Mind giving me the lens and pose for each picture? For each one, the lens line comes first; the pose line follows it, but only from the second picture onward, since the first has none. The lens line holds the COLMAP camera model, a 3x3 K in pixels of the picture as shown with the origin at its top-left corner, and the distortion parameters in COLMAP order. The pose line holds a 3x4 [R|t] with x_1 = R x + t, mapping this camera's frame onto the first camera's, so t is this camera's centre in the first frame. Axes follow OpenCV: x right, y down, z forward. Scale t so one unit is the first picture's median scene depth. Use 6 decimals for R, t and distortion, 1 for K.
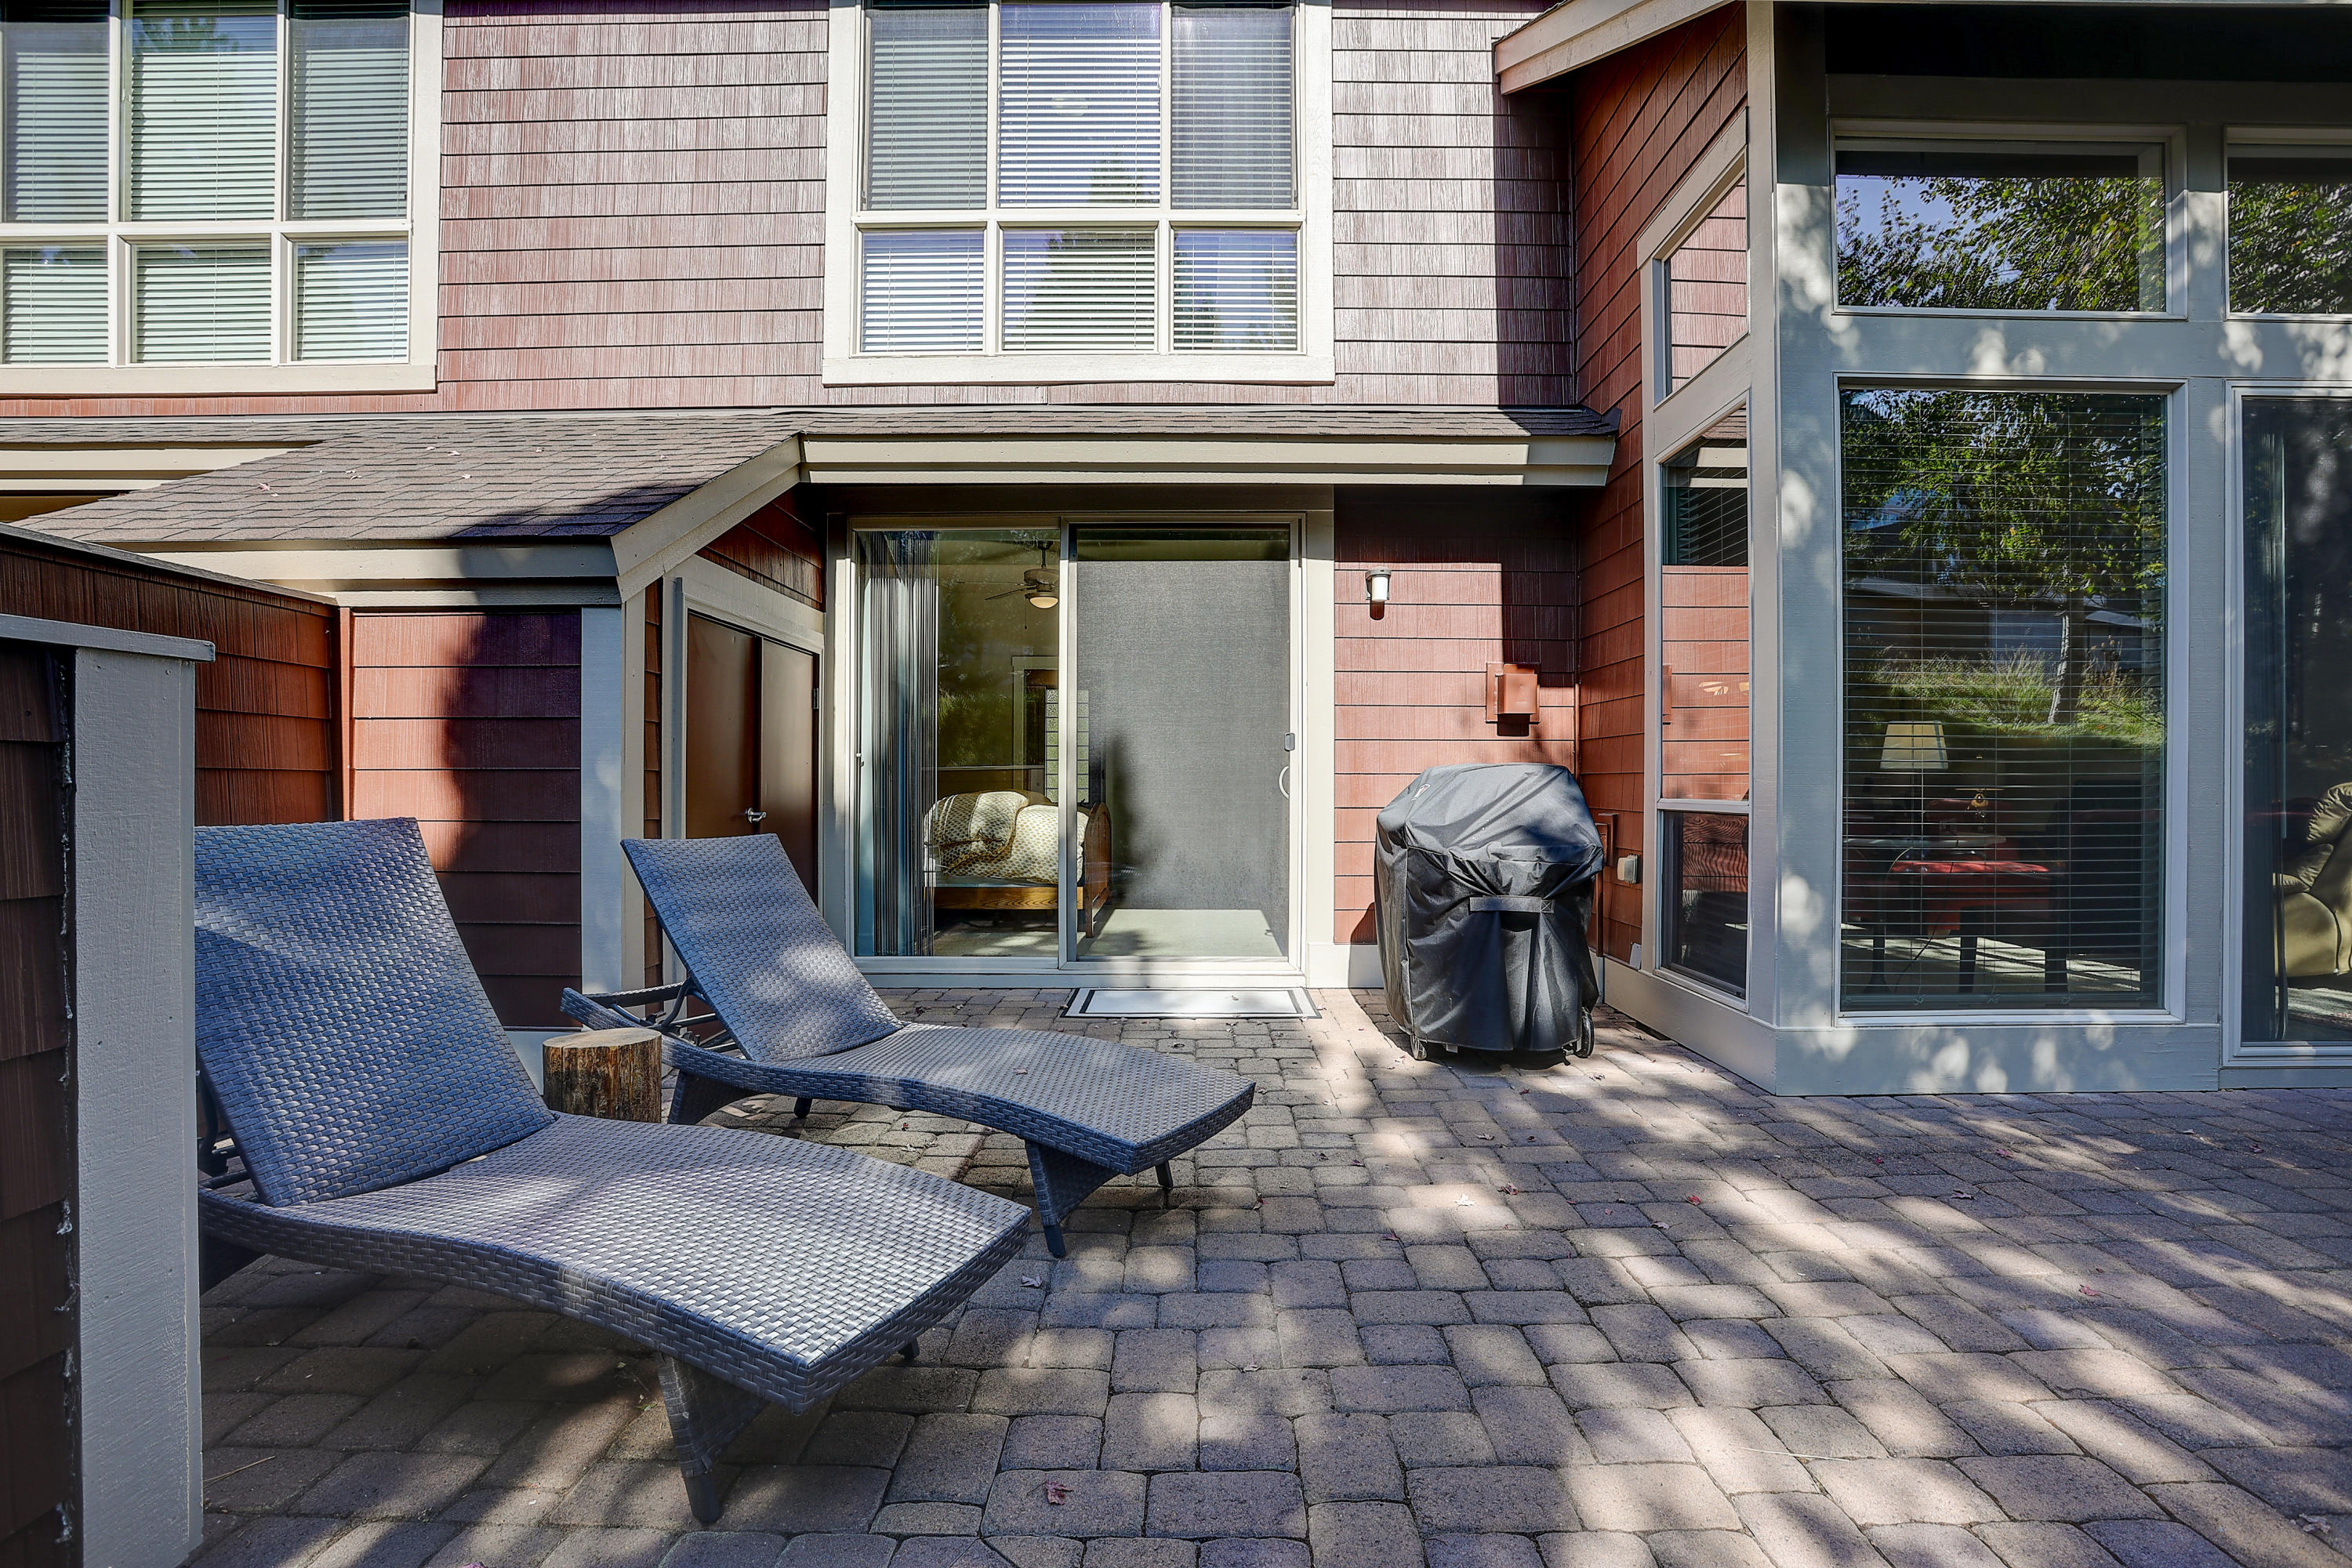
lens RADIAL K [[1149.2, 0, 1233.7], [0, 1149.2, 795.8], [0, 0, 1]] dist [-0.059850, 0.017039]
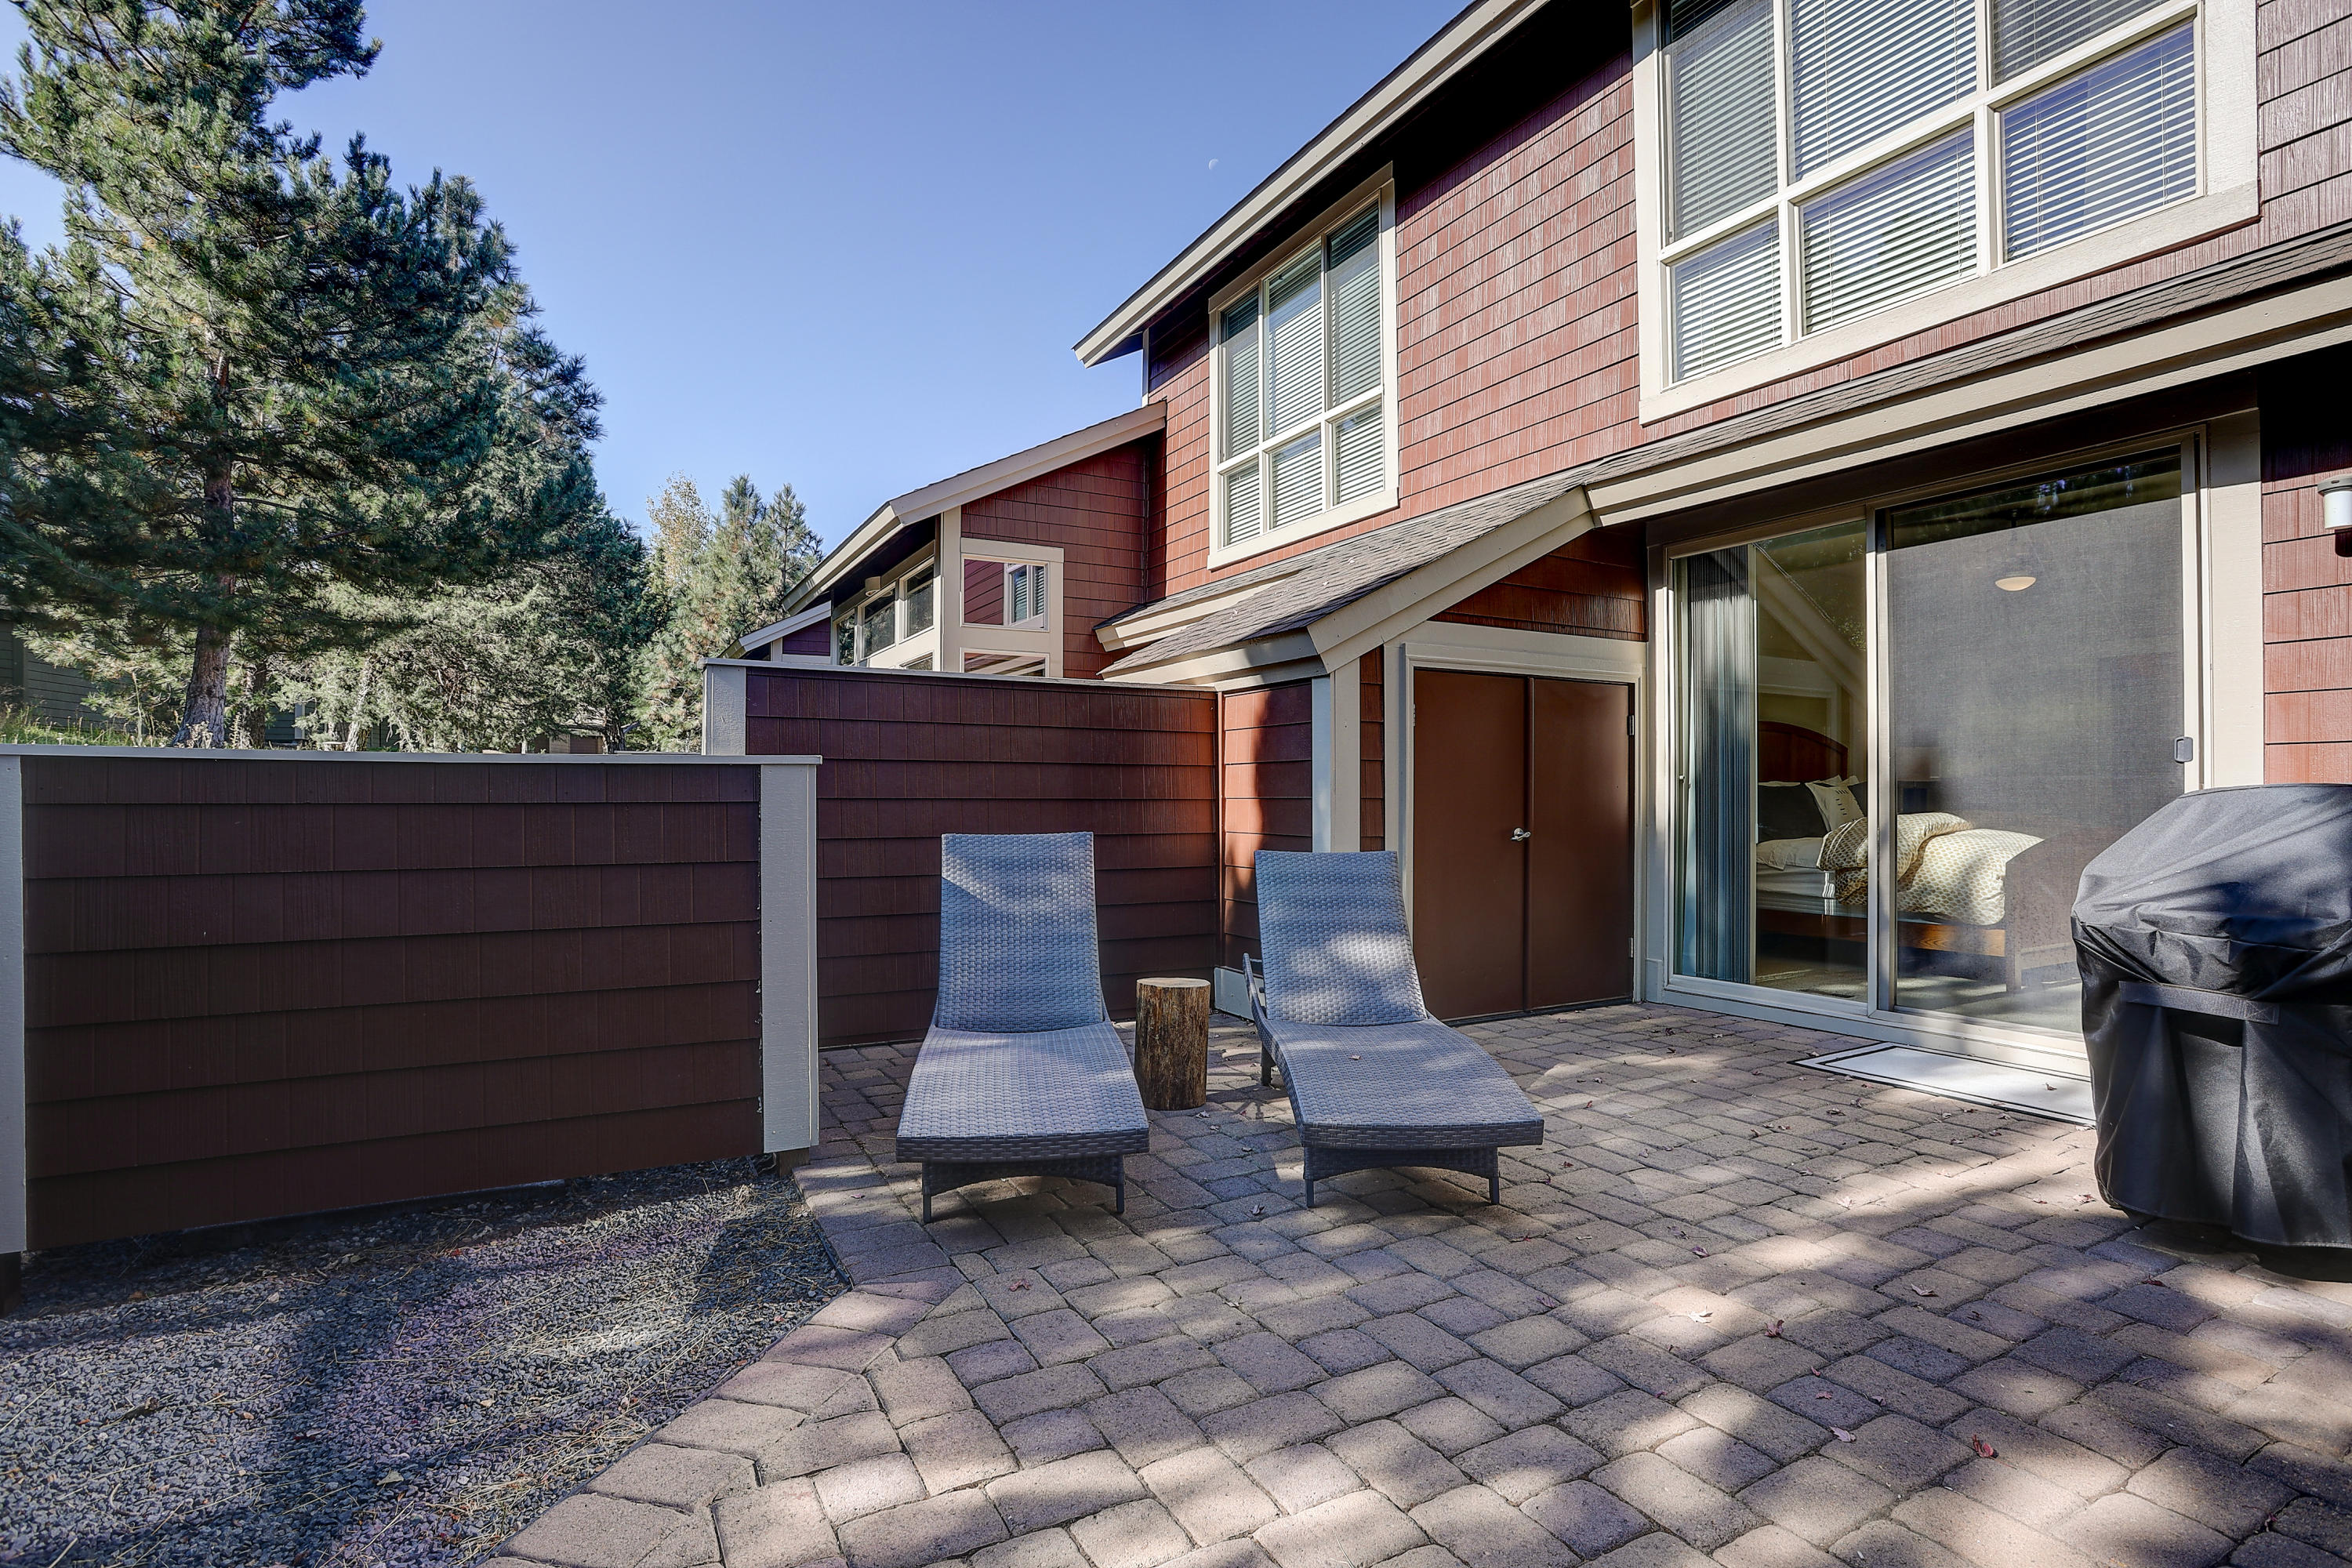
lens RADIAL K [[1149.2, 0, 1174.9], [0, 1149.2, 809.3], [0, 0, 1]] dist [-0.059850, 0.017039]
pose [[0.471687, 0.007404, -0.881735, 0.366899], [-0.005457, 0.999970, 0.005478, -0.010628], [0.881749, 0.002228, 0.471713, 0.127211]]
